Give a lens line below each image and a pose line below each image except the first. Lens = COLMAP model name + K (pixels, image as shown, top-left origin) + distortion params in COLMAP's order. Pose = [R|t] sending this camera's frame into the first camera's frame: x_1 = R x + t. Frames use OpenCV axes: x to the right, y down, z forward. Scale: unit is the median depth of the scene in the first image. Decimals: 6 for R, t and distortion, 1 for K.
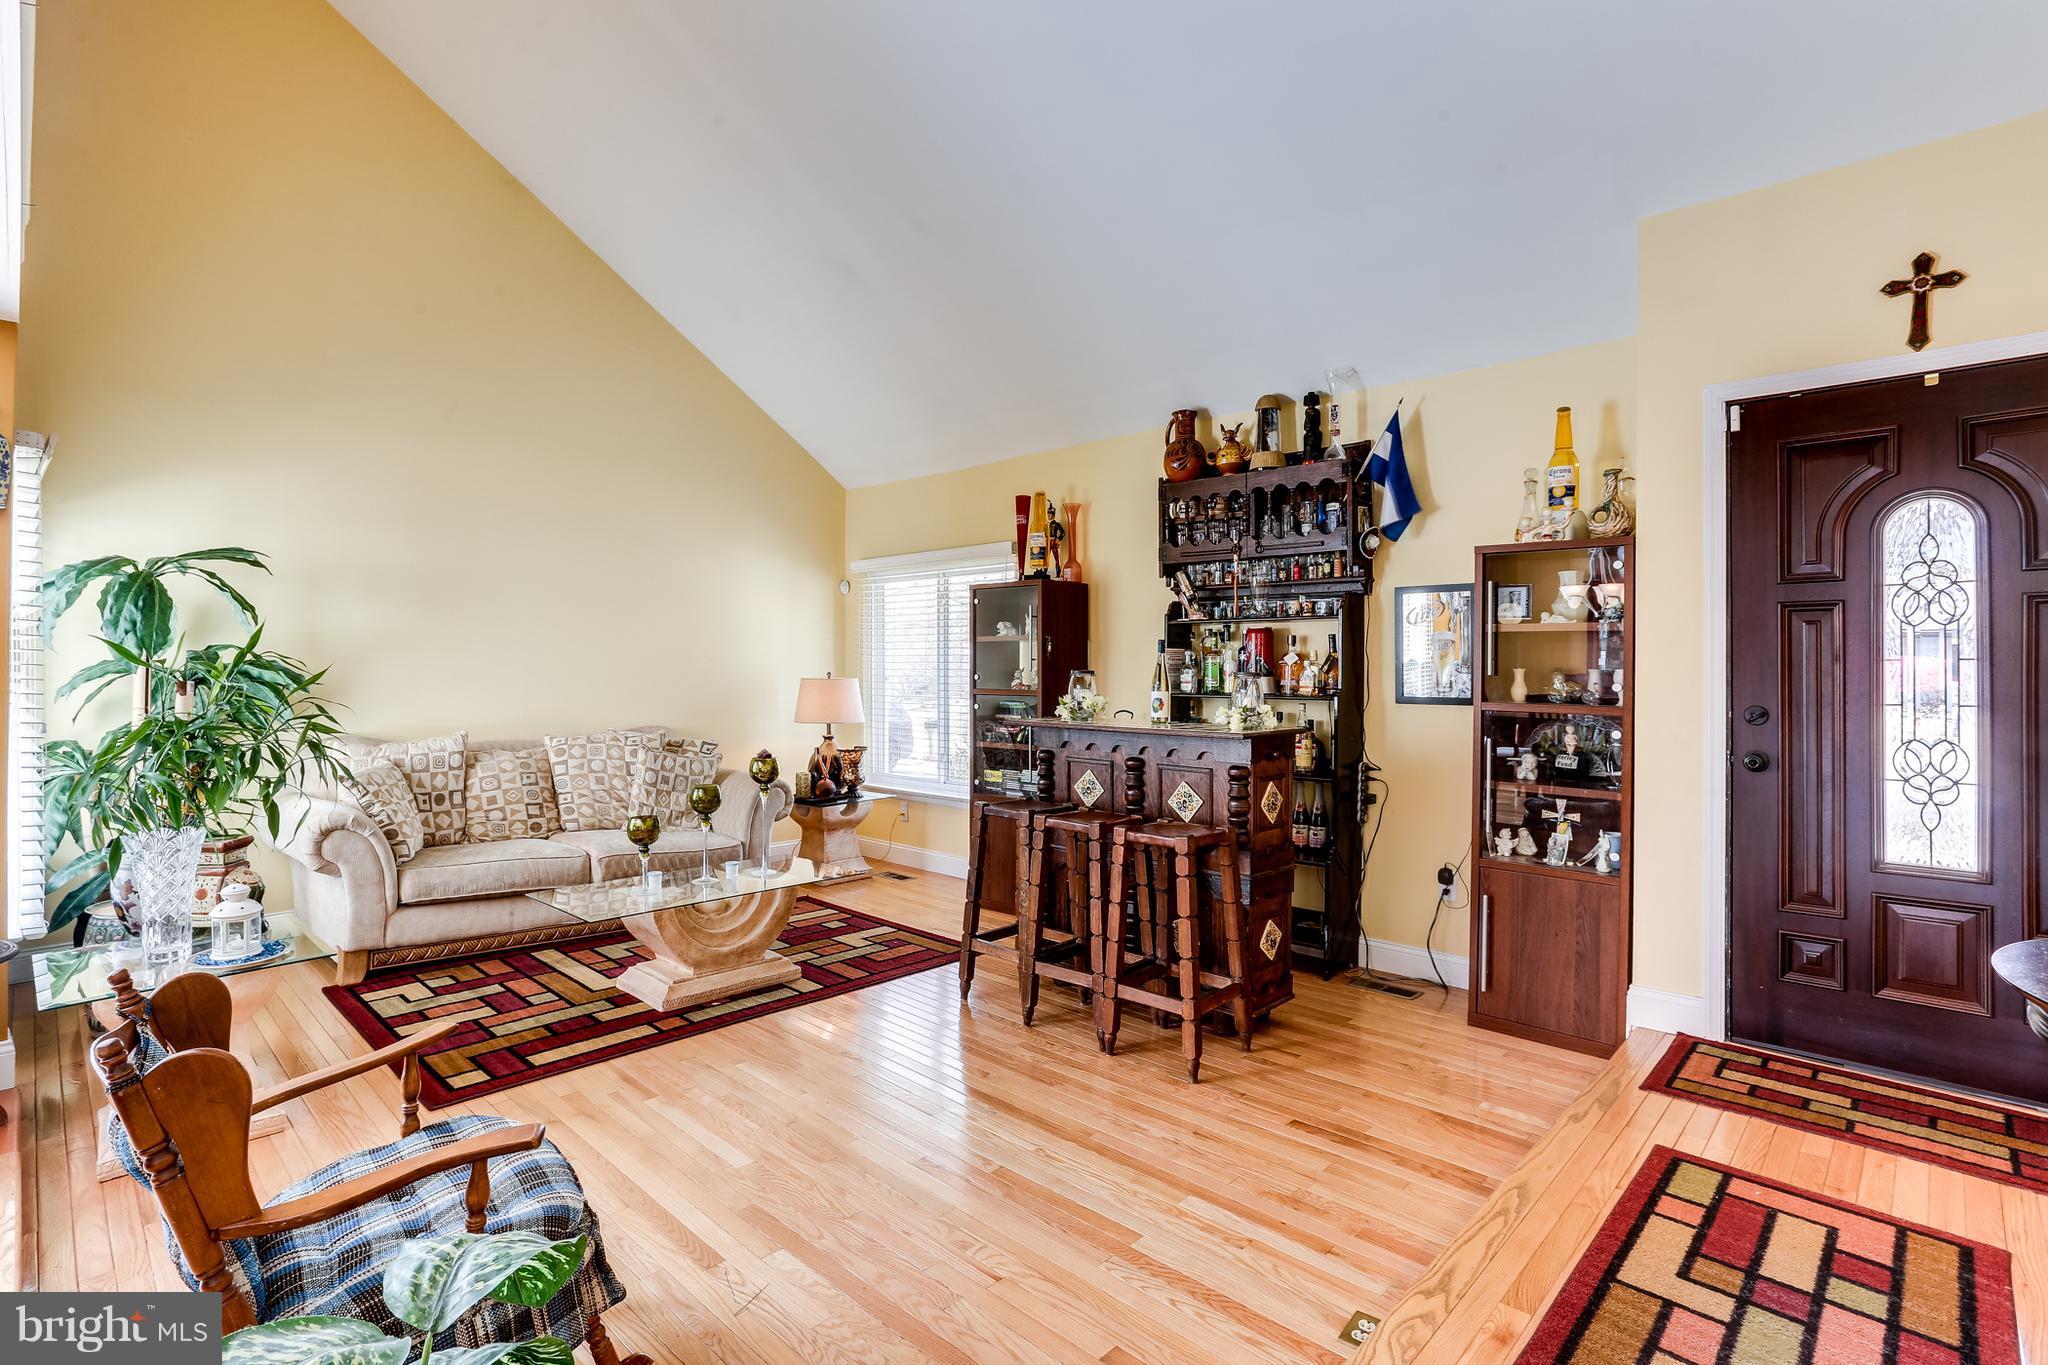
lens RADIAL K [[989.9, 0, 1010.5], [0, 989.9, 668.1], [0, 0, 1]] dist [-0.045118, 0.017650]
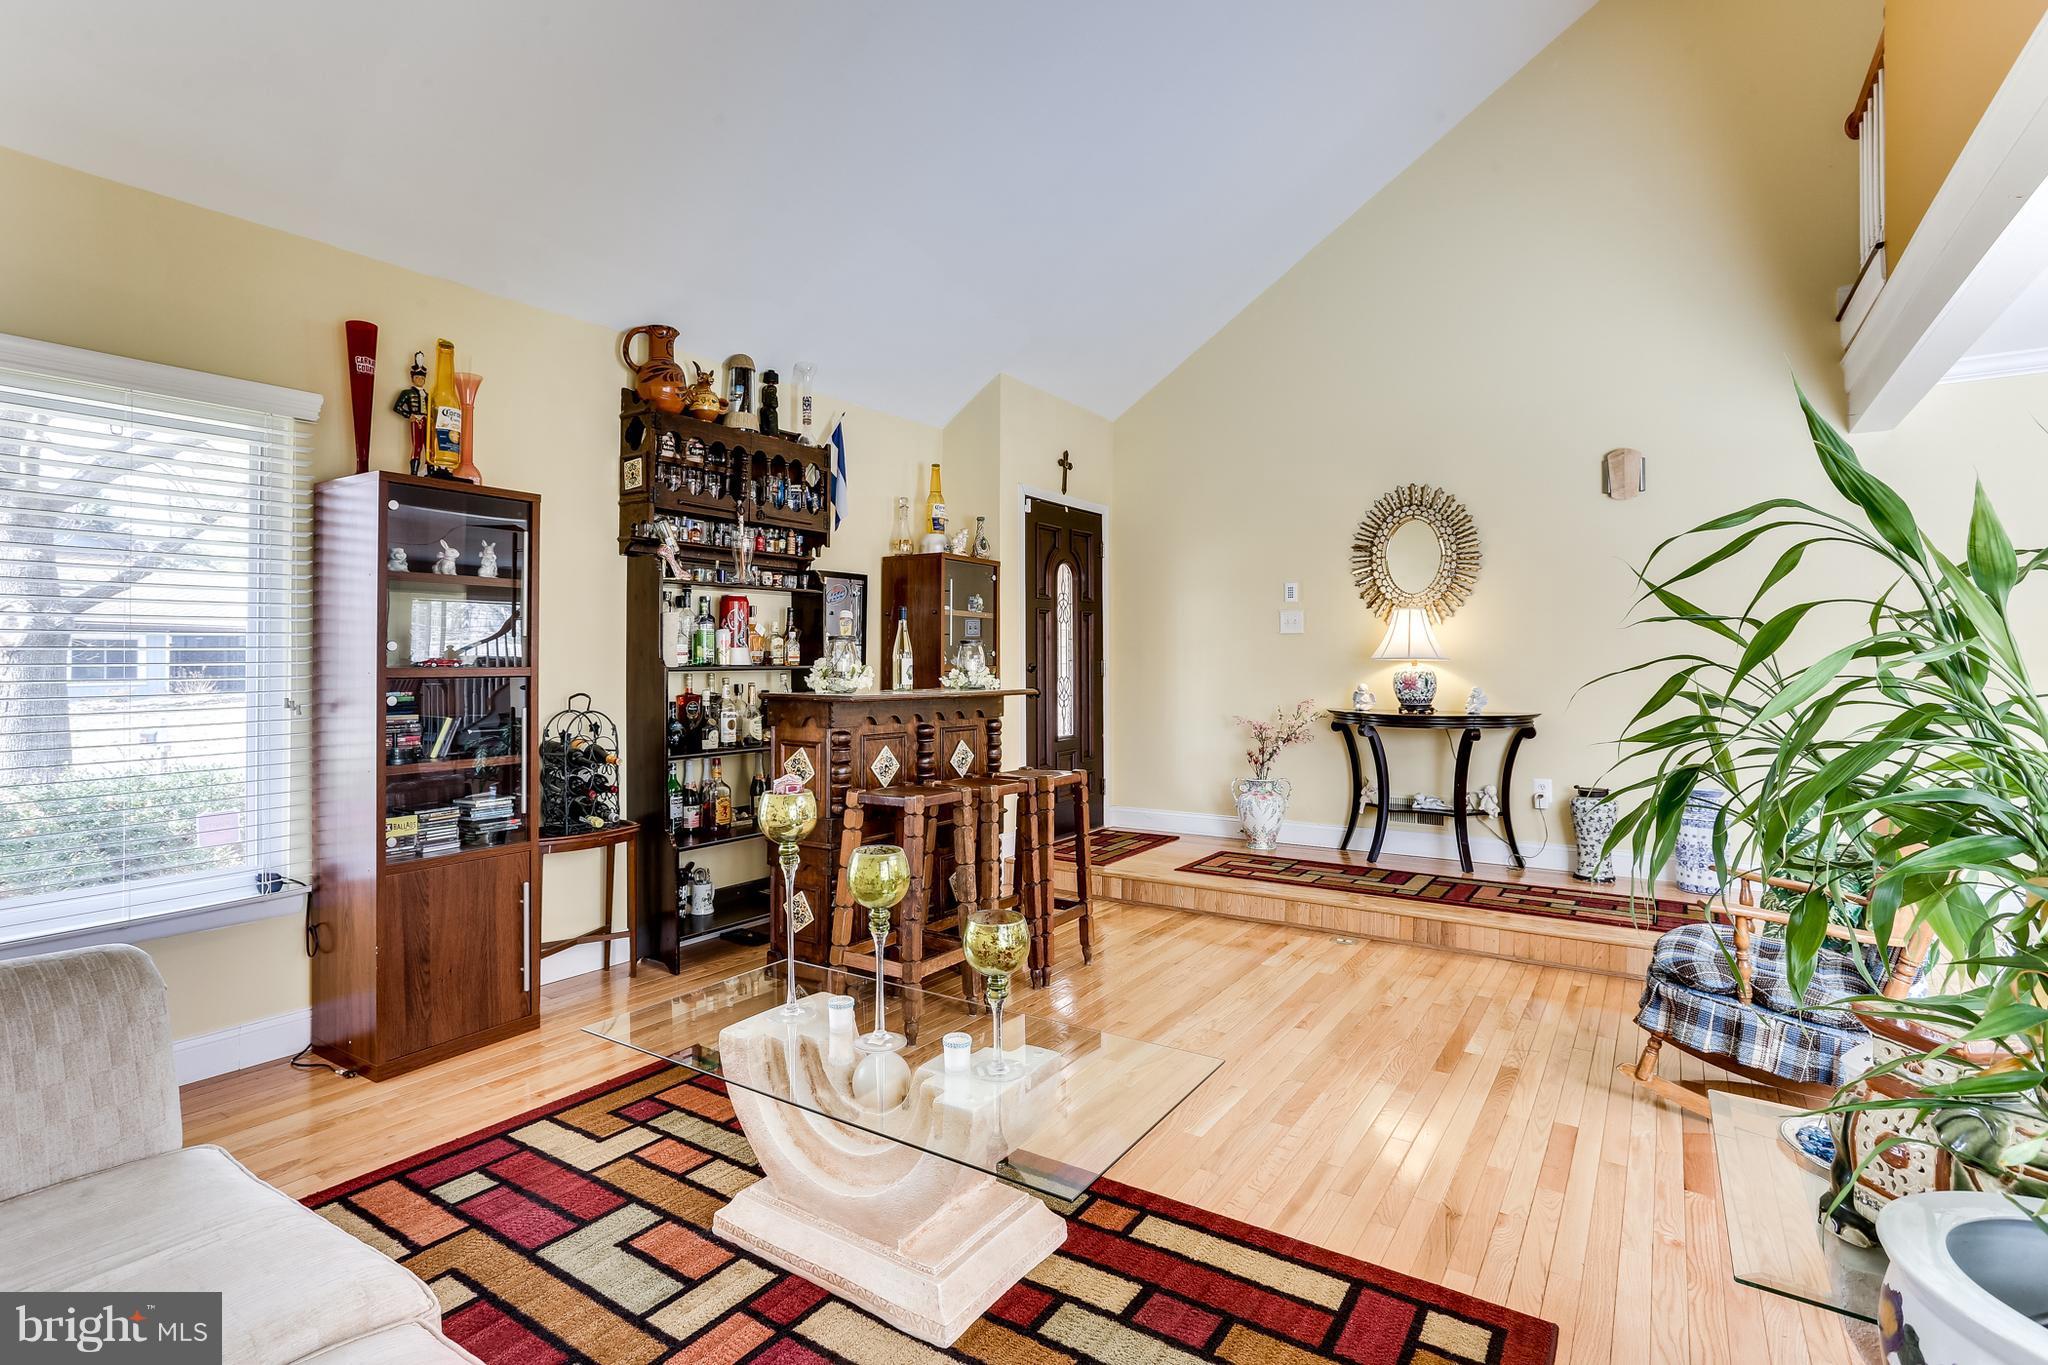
lens RADIAL K [[989.9, 0, 990.1], [0, 989.9, 657.2], [0, 0, 1]] dist [-0.045118, 0.017650]
pose [[-0.159899, 0.002766, 0.987130, -0.917595], [0.005082, 0.999985, -0.001979, 0.026340], [-0.987120, 0.004700, -0.159911, 1.162307]]
